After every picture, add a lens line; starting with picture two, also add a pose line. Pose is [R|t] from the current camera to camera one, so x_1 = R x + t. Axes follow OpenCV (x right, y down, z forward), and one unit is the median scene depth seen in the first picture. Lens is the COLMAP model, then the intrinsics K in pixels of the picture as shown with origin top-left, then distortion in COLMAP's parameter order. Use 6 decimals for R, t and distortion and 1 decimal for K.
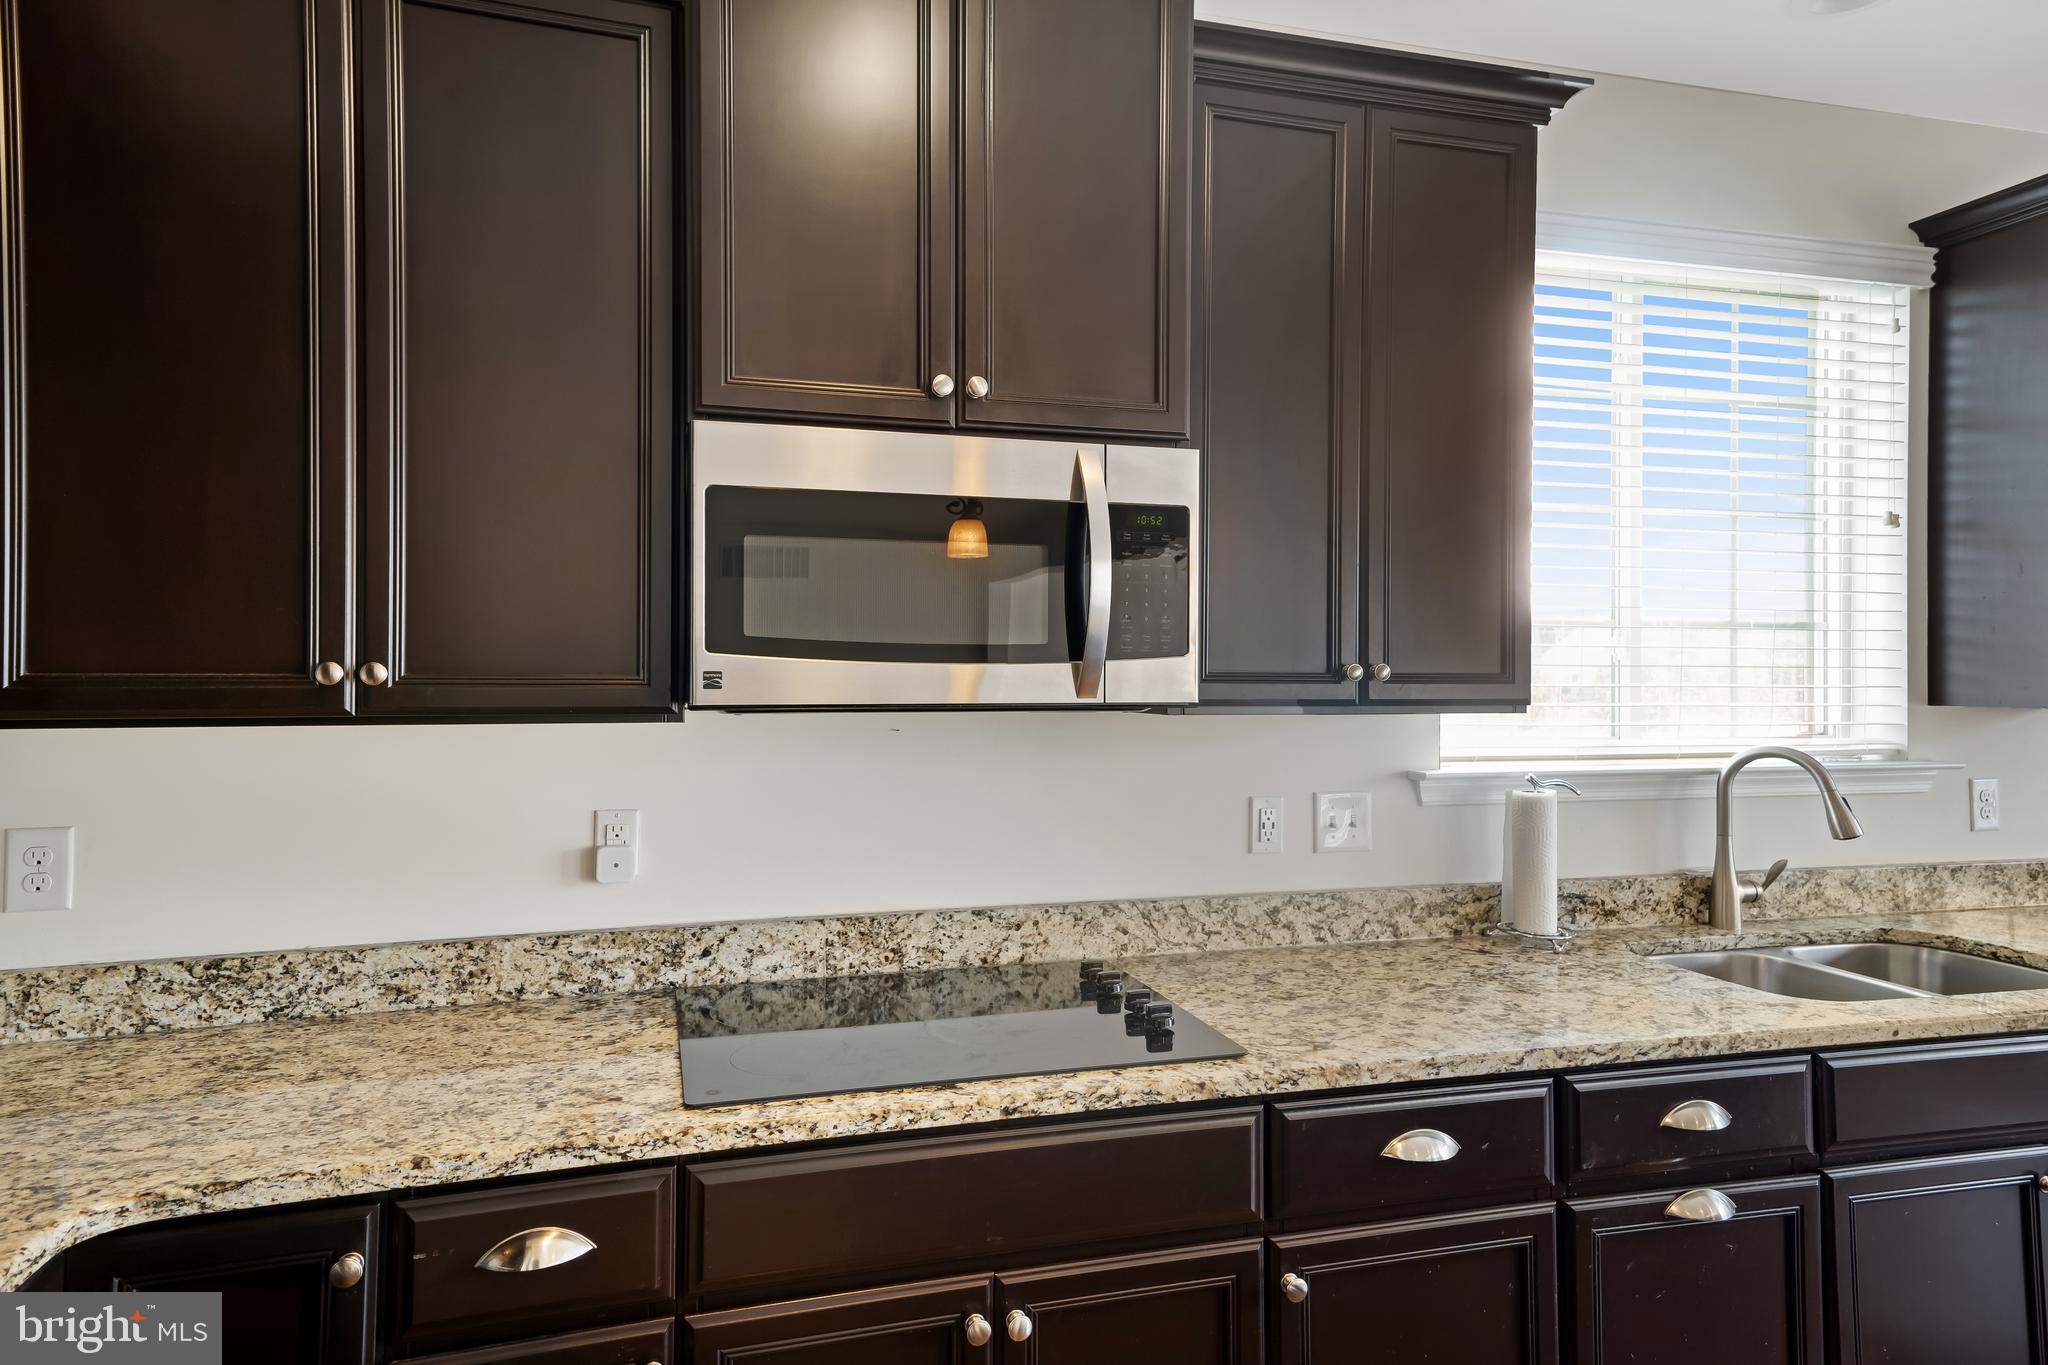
lens RADIAL K [[1397.0, 0, 1024.0], [0, 1397.0, 682.5], [0, 0, 1]] dist [0.063339, 0.001735]
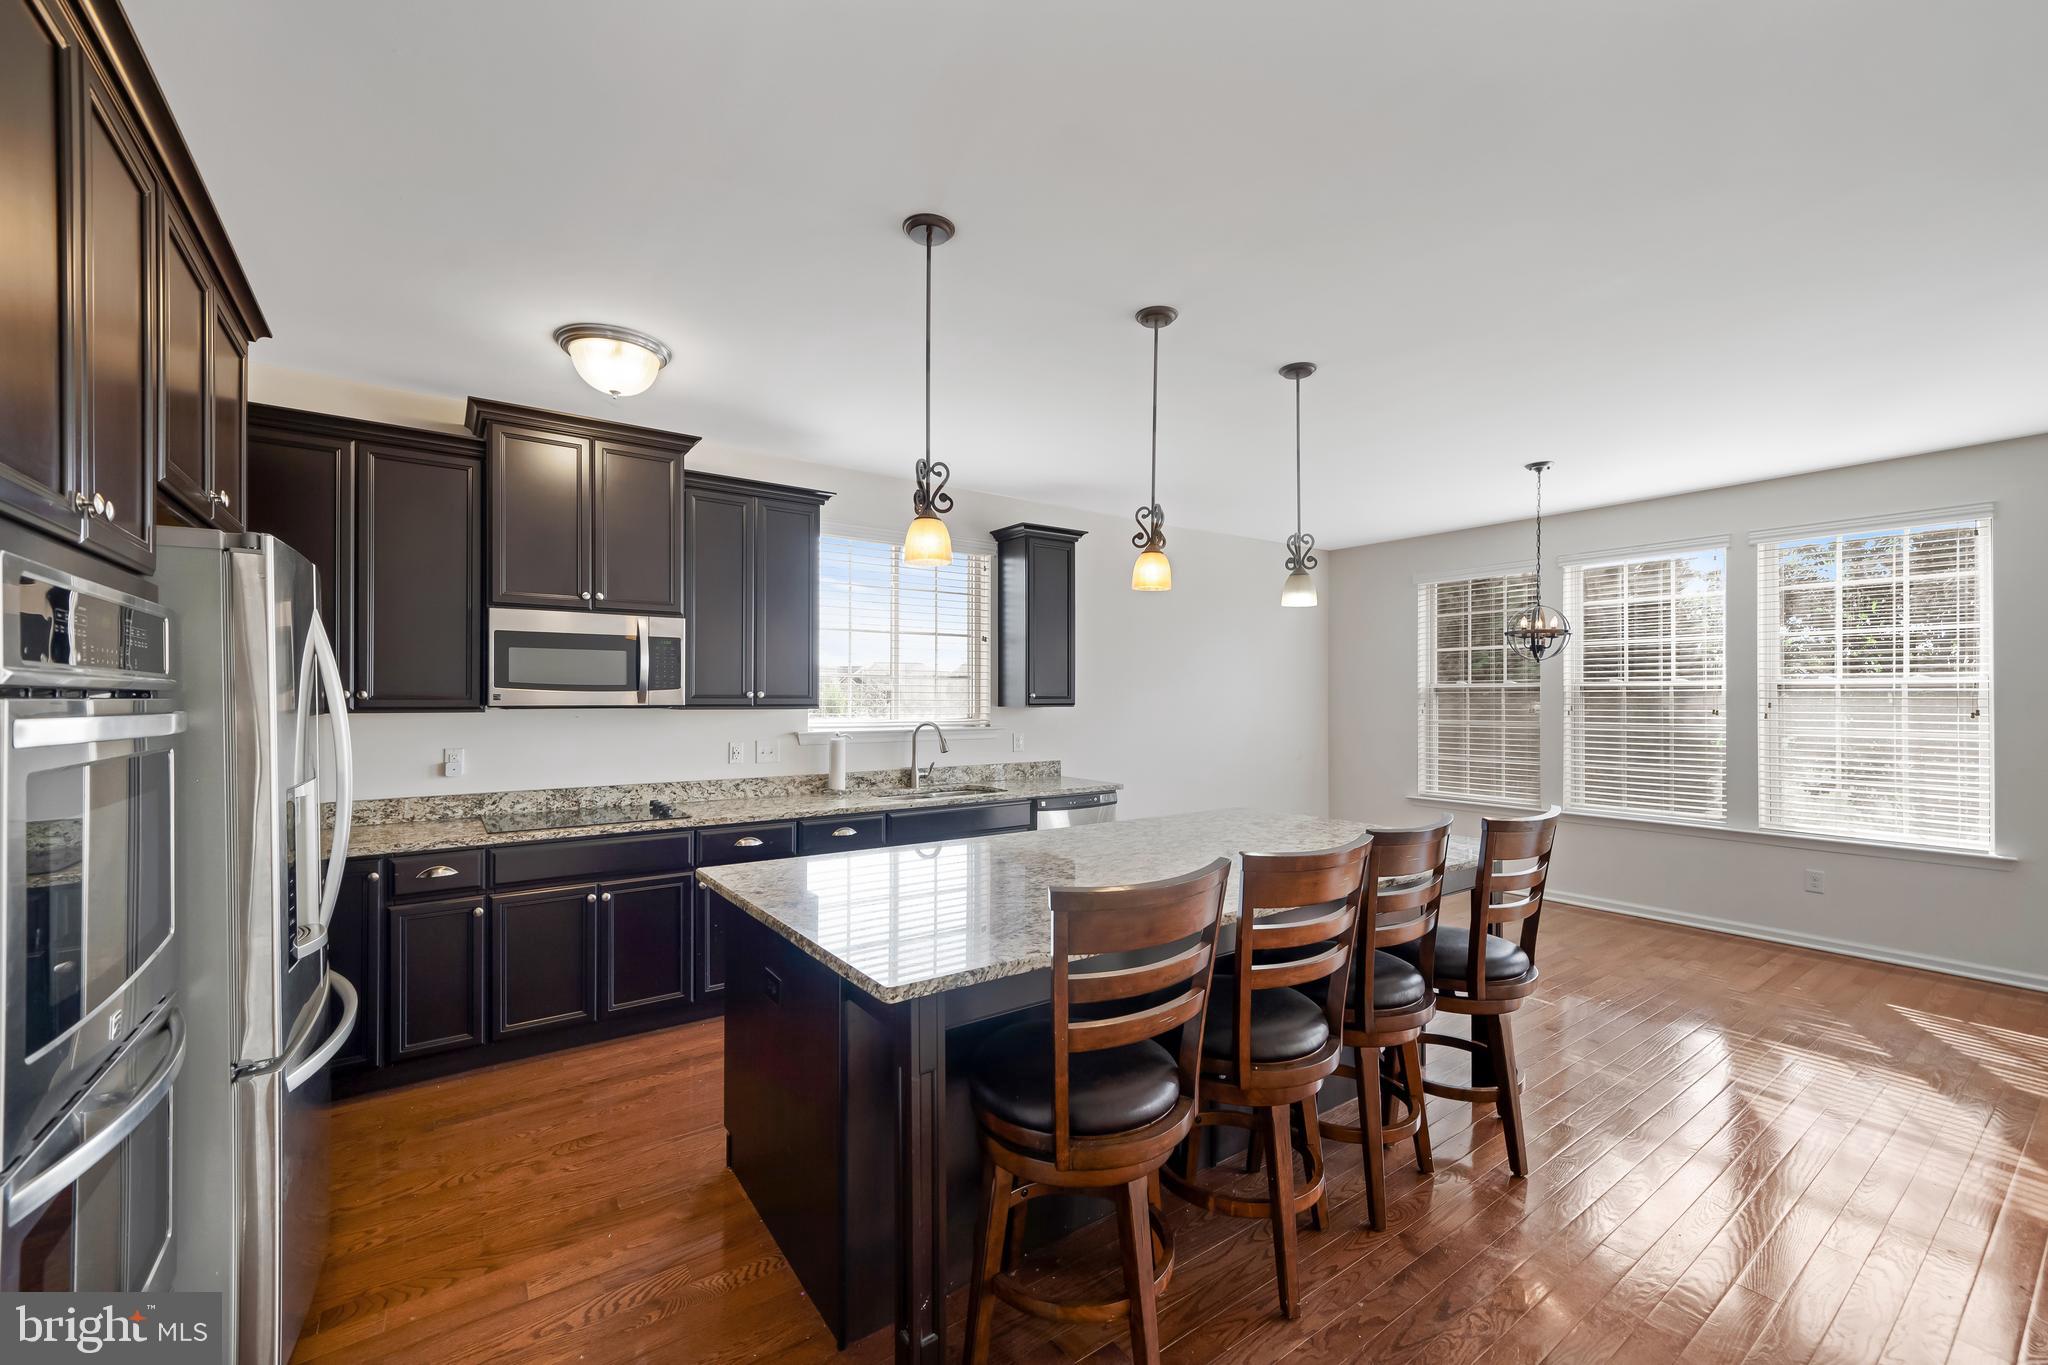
lens RADIAL K [[887.2, 0, 1024.5], [0, 887.2, 703.8], [0, 0, 1]] dist [0.001144, -0.000020]
pose [[0.948745, -0.001791, 0.316037, 0.206435], [0.001149, 0.999997, 0.002218, 0.008195], [-0.316040, -0.001741, 0.948744, -0.962750]]
